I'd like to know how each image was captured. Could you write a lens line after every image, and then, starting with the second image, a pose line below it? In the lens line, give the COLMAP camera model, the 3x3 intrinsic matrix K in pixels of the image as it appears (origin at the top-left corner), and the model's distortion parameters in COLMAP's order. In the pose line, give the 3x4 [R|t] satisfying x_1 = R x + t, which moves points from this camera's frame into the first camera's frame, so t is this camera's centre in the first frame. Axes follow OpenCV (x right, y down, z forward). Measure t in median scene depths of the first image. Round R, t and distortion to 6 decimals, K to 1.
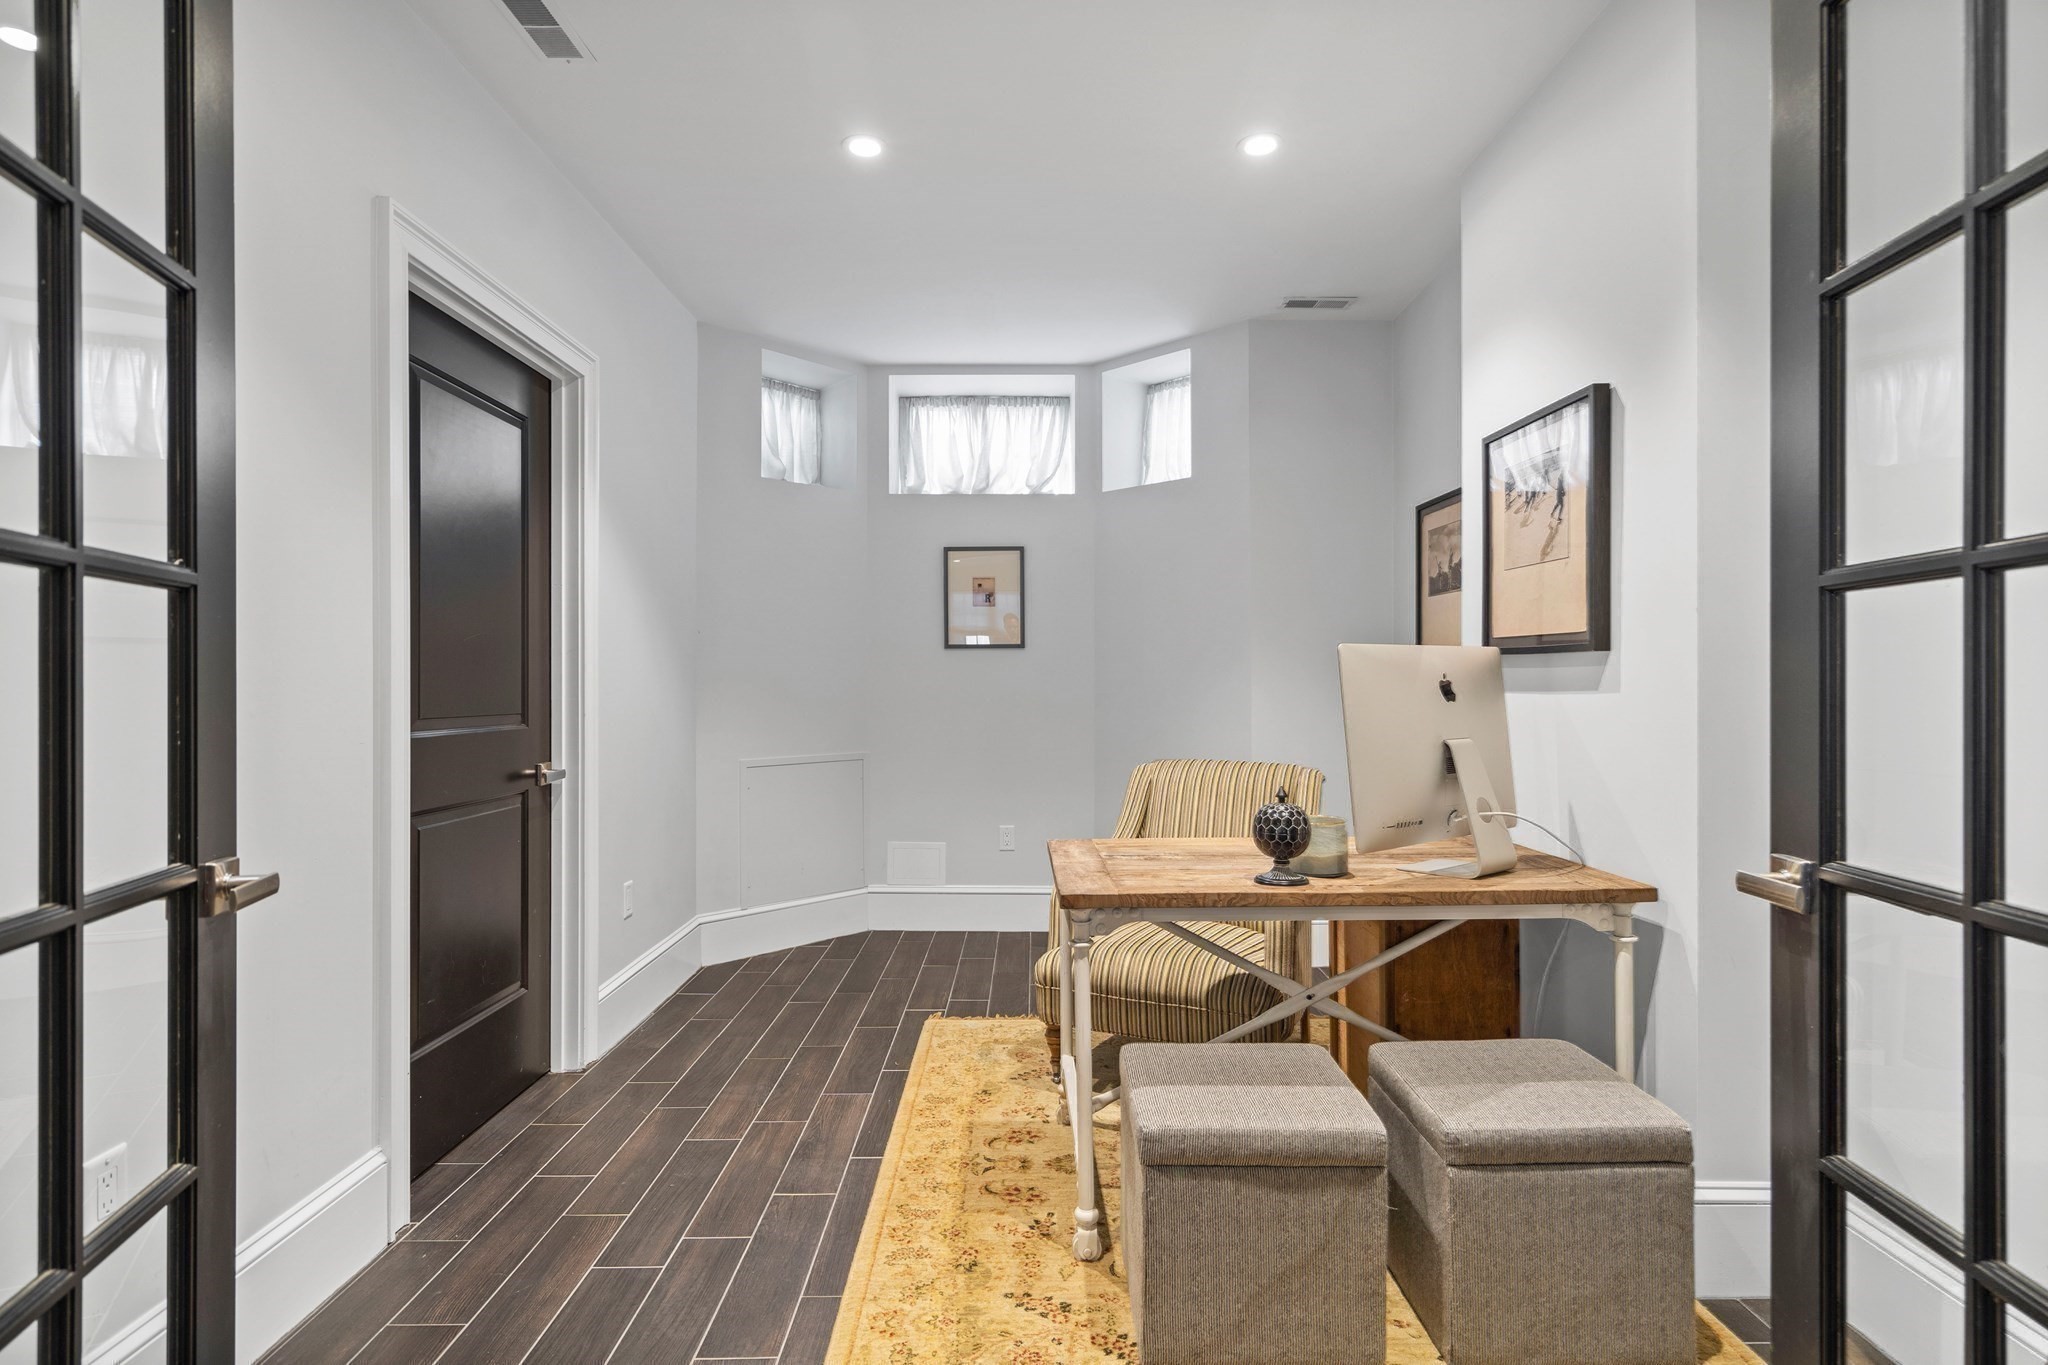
lens RADIAL K [[1038.7, 0, 1024.0], [0, 1038.7, 682.5], [0, 0, 1]] dist [0.001084, 0.000777]
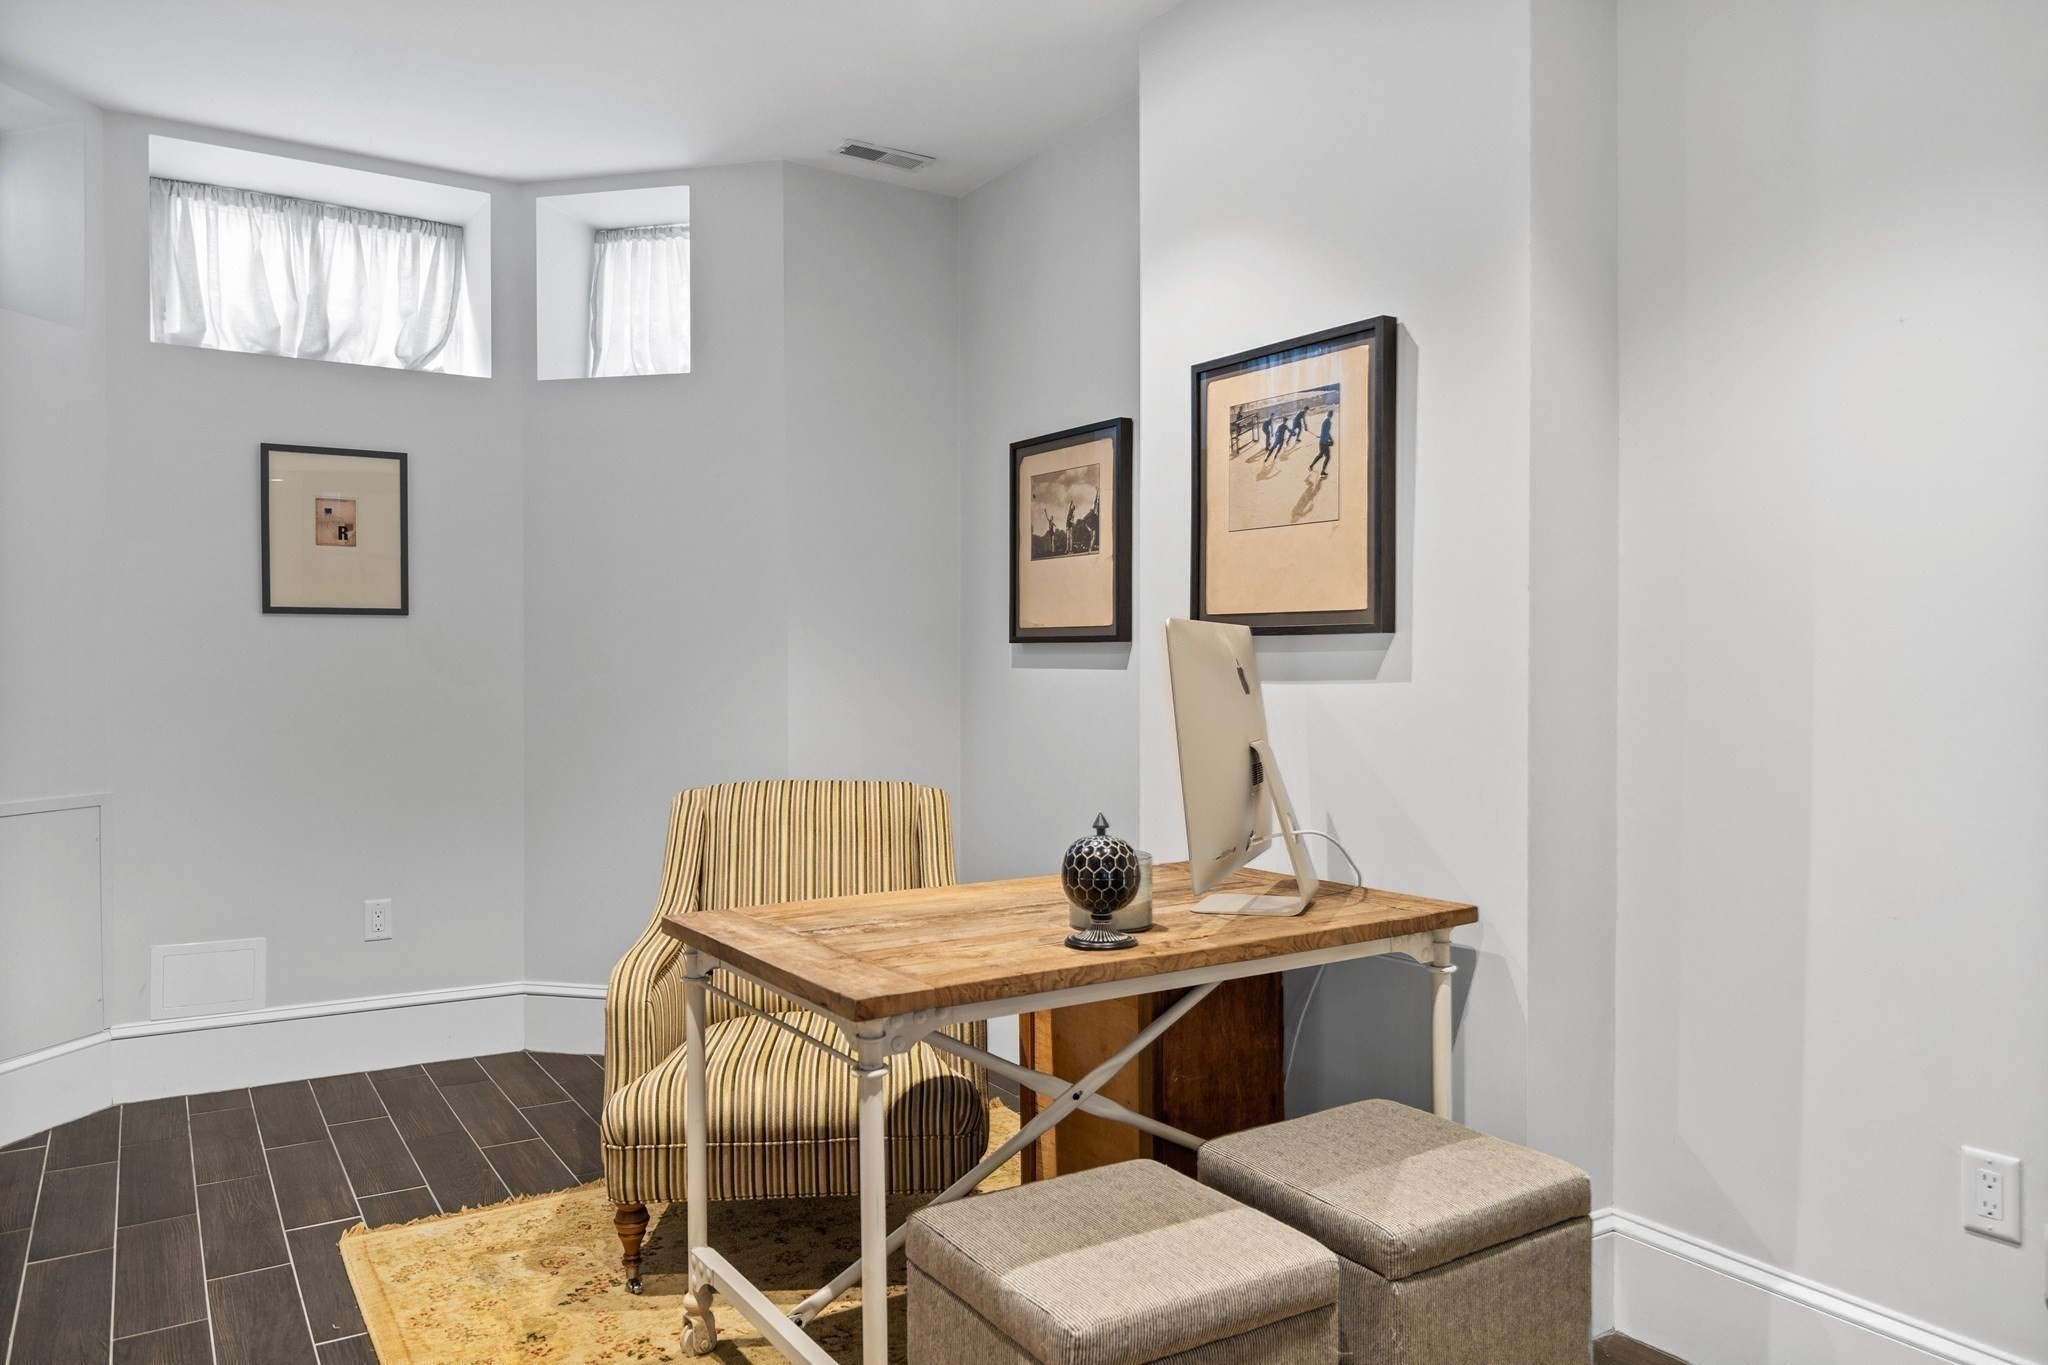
lens RADIAL K [[1393.6, 0, 1024.0], [0, 1393.6, 682.5], [0, 0, 1]] dist [0.005142, -0.000281]
pose [[0.845881, -0.003739, 0.533359, -0.236397], [-0.000649, 0.999967, 0.008040, 0.000958], [-0.533371, -0.007147, 0.845851, 0.154325]]
